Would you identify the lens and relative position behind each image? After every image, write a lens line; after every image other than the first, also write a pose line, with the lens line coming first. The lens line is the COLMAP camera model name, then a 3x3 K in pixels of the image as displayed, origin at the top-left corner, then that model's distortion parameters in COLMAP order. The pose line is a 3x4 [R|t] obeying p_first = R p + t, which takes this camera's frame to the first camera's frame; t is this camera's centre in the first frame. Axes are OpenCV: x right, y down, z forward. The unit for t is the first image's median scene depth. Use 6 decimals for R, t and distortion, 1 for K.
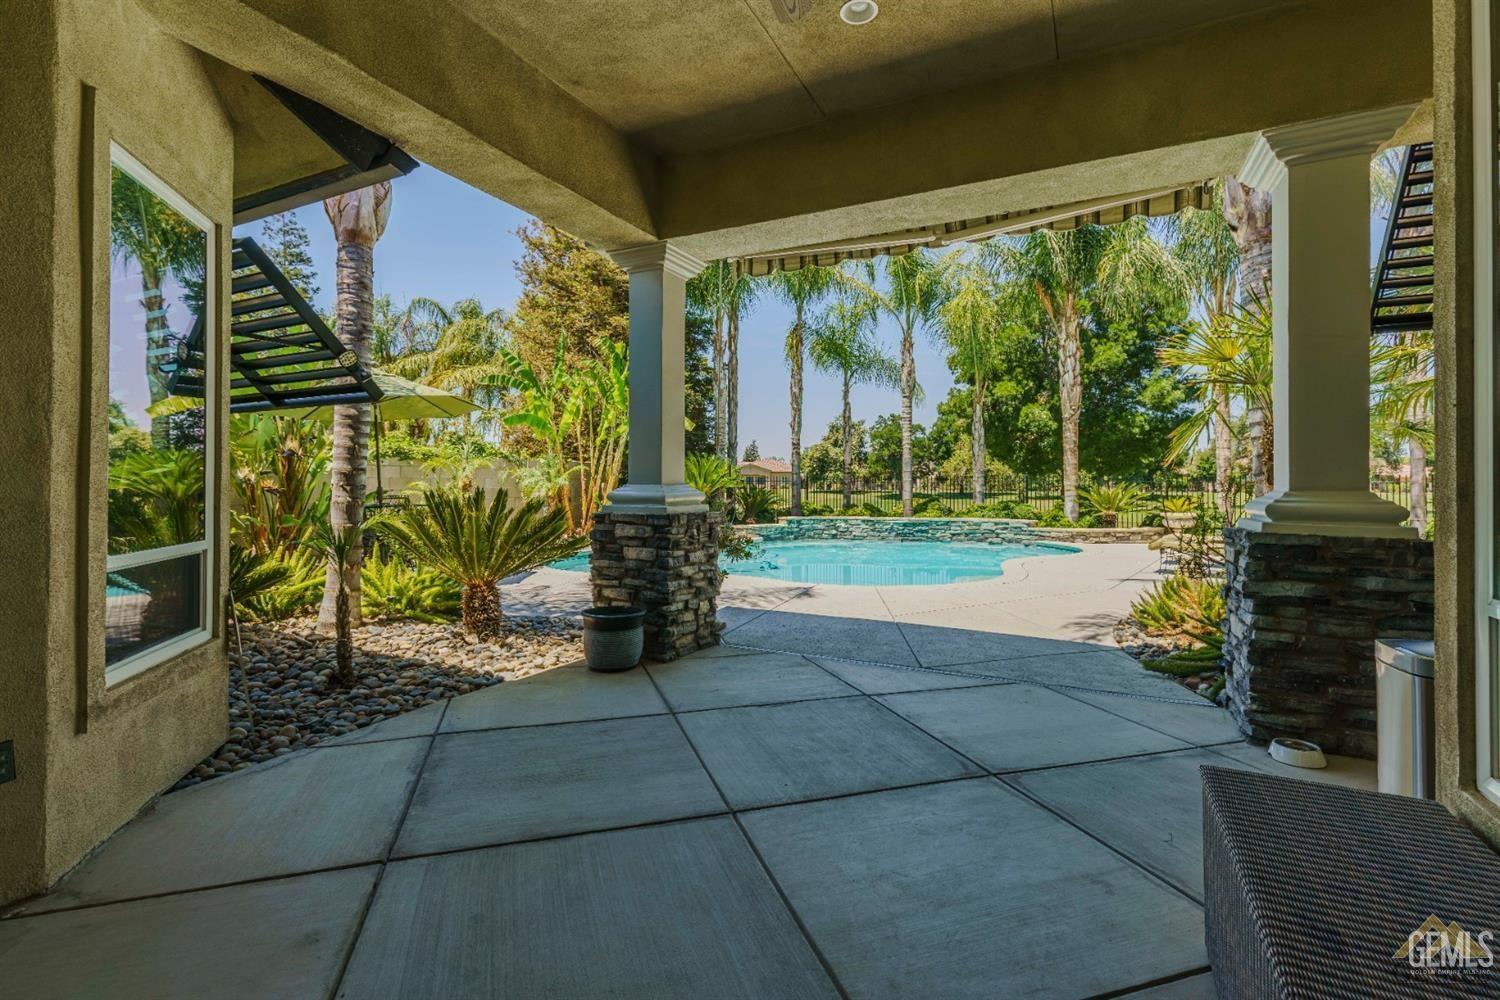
lens RADIAL K [[683.6, 0, 758.0], [0, 683.6, 479.2], [0, 0, 1]] dist [0.008029, -0.001164]
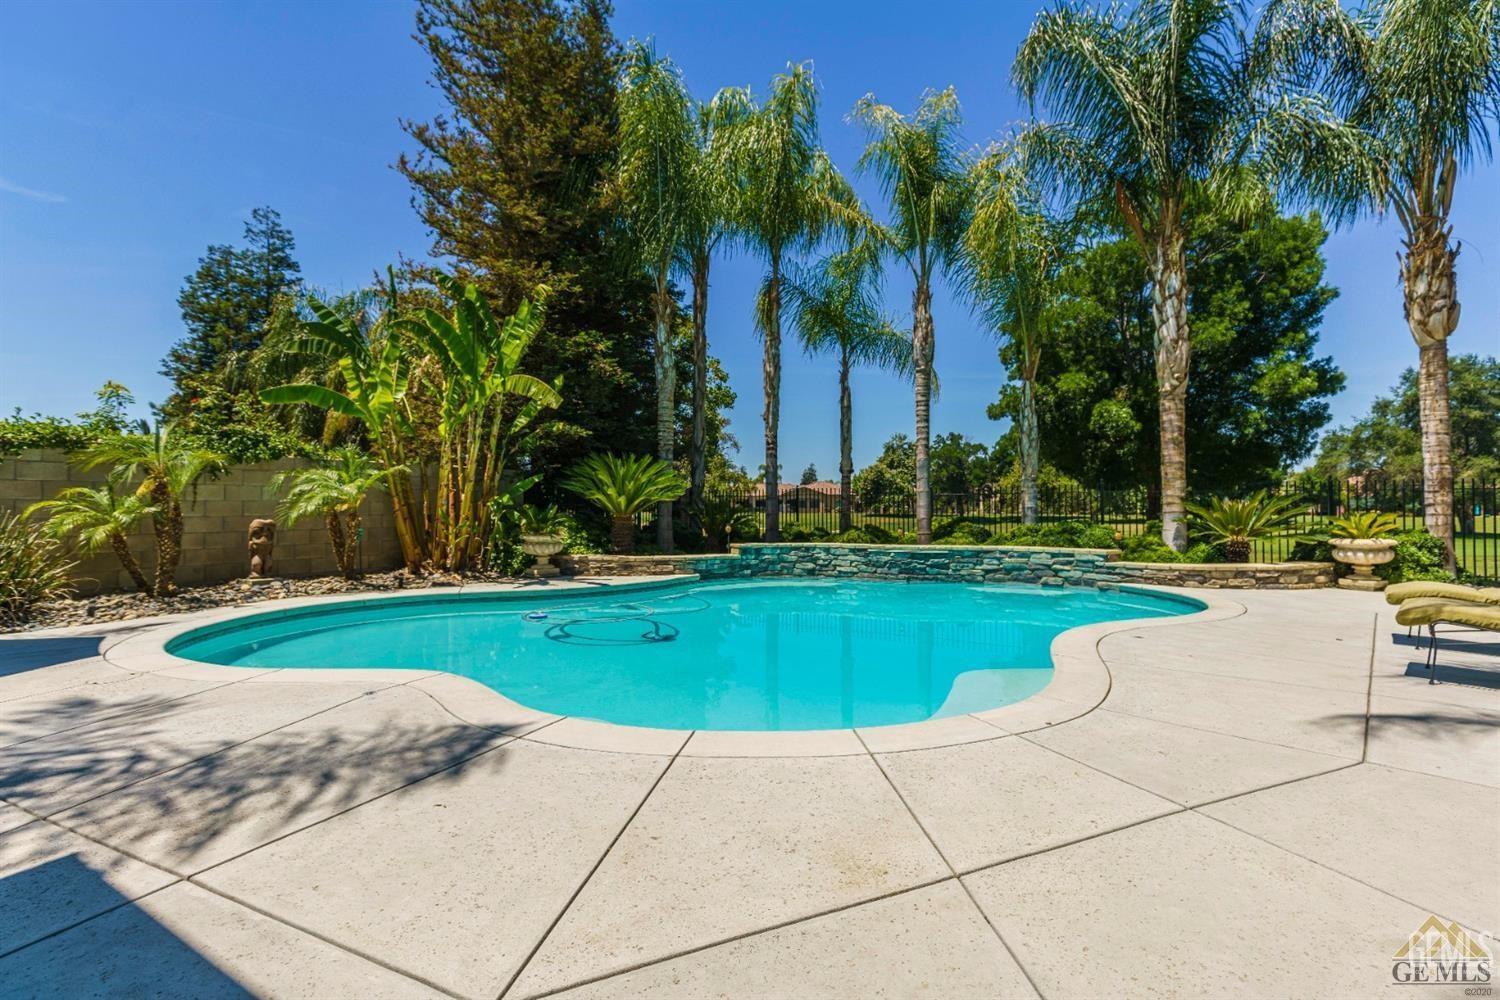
lens RADIAL K [[683.6, 0, 756.0], [0, 683.6, 493.8], [0, 0, 1]] dist [0.008029, -0.001164]
pose [[0.995769, -0.003838, -0.091814, 0.105763], [0.002509, 0.999891, -0.014582, 0.012975], [0.091860, 0.014290, 0.995669, 0.273131]]
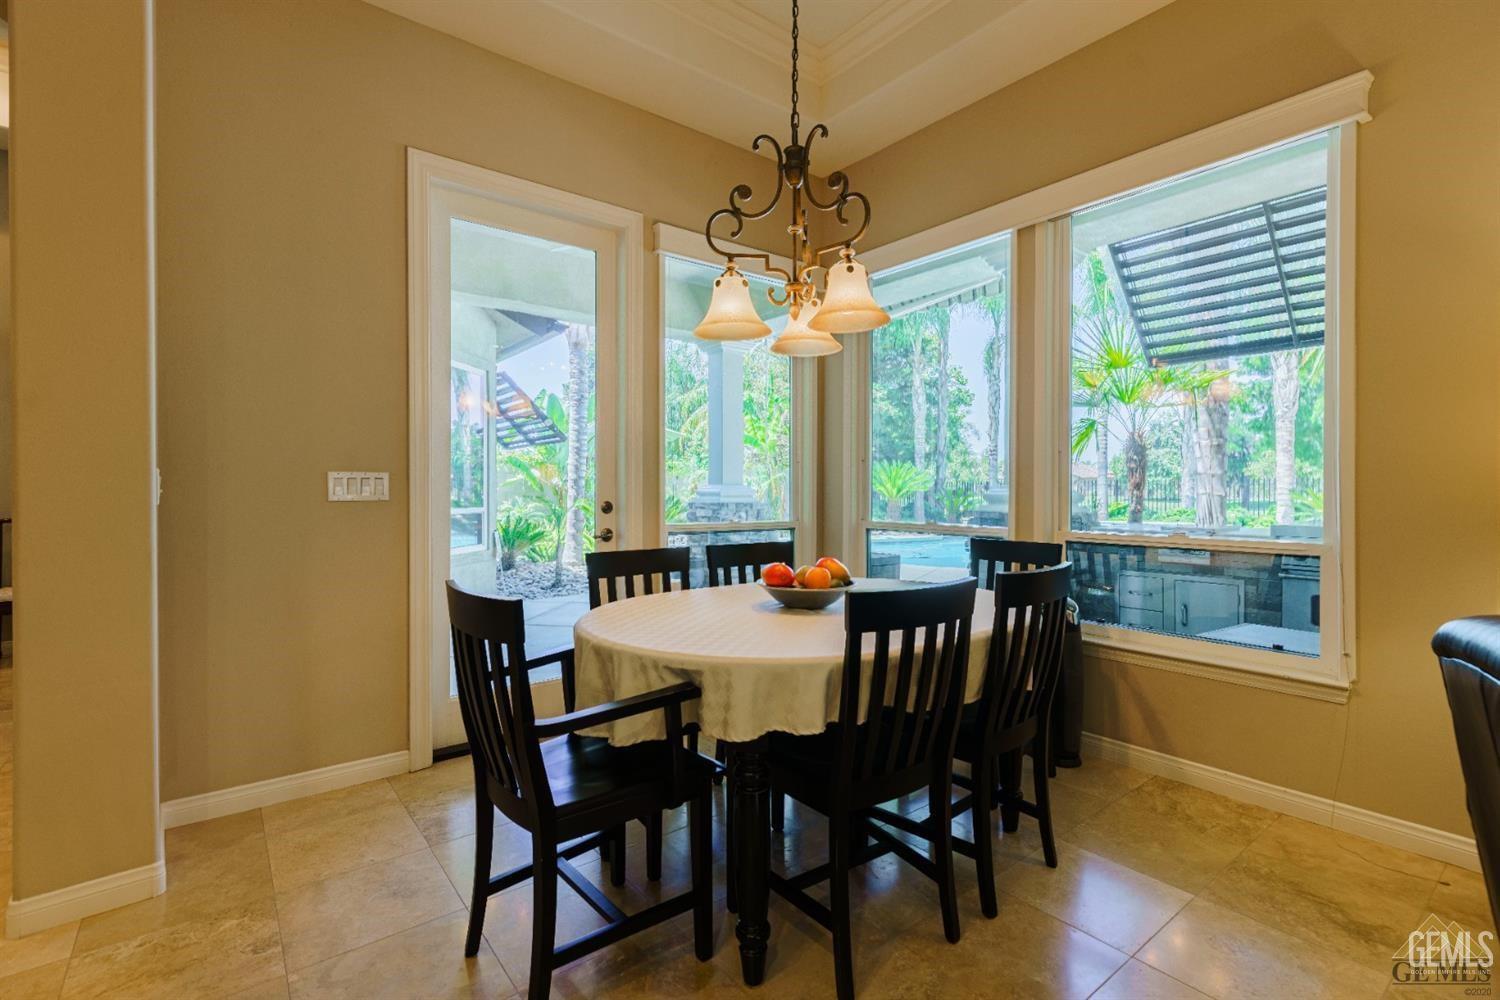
lens RADIAL K [[683.6, 0, 759.3], [0, 683.6, 502.1], [0, 0, 1]] dist [0.008029, -0.001164]
pose [[0.907093, 0.006418, -0.420882, 0.174034], [0.003160, 0.999752, 0.022056, 0.003873], [0.420919, -0.021337, 0.906847, -0.122121]]
